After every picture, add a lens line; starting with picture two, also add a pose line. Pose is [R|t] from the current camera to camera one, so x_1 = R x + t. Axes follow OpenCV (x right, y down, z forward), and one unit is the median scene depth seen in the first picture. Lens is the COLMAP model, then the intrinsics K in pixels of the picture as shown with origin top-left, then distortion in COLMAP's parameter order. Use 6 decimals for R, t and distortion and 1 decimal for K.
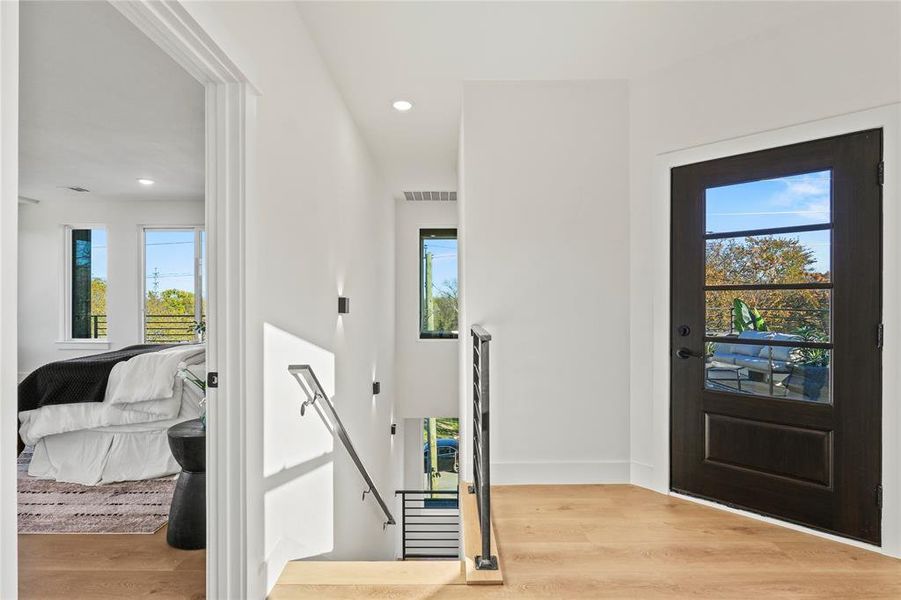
lens RADIAL K [[413.4, 0, 445.4], [0, 413.4, 299.7], [0, 0, 1]] dist [0.000284, -0.000271]
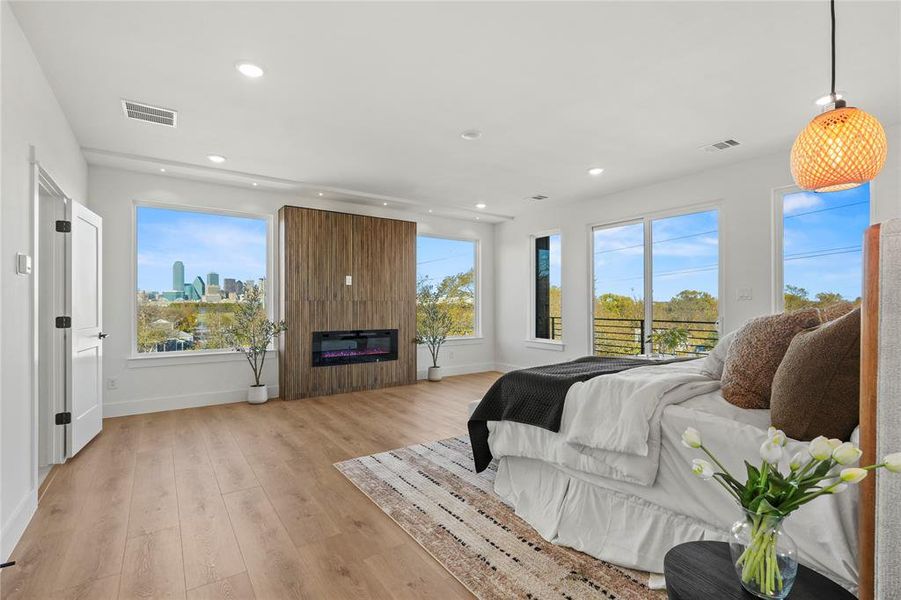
lens RADIAL K [[413.4, 0, 449.5], [0, 413.4, 306.7], [0, 0, 1]] dist [0.000284, -0.000271]
pose [[0.582681, 0.003109, -0.812695, -0.313281], [0.004412, 0.999966, 0.006989, 0.005317], [0.812689, -0.007658, 0.582648, 0.378405]]
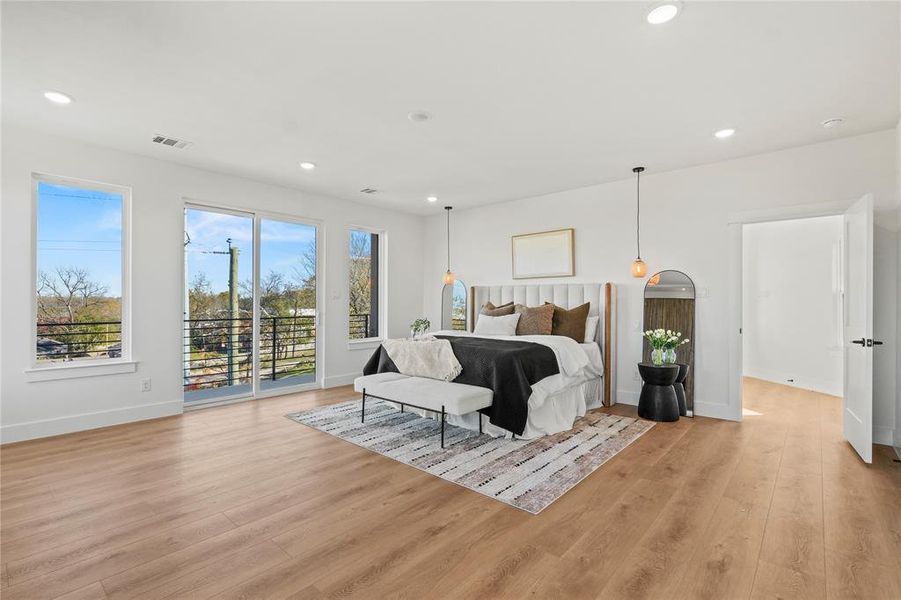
lens RADIAL K [[413.4, 0, 443.8], [0, 413.4, 302.6], [0, 0, 1]] dist [0.000284, -0.000271]
pose [[0.660894, 0.001473, 0.750478, -2.016376], [-0.004531, 0.999988, 0.002027, 0.004452], [-0.750465, -0.004740, 0.660893, 0.357793]]
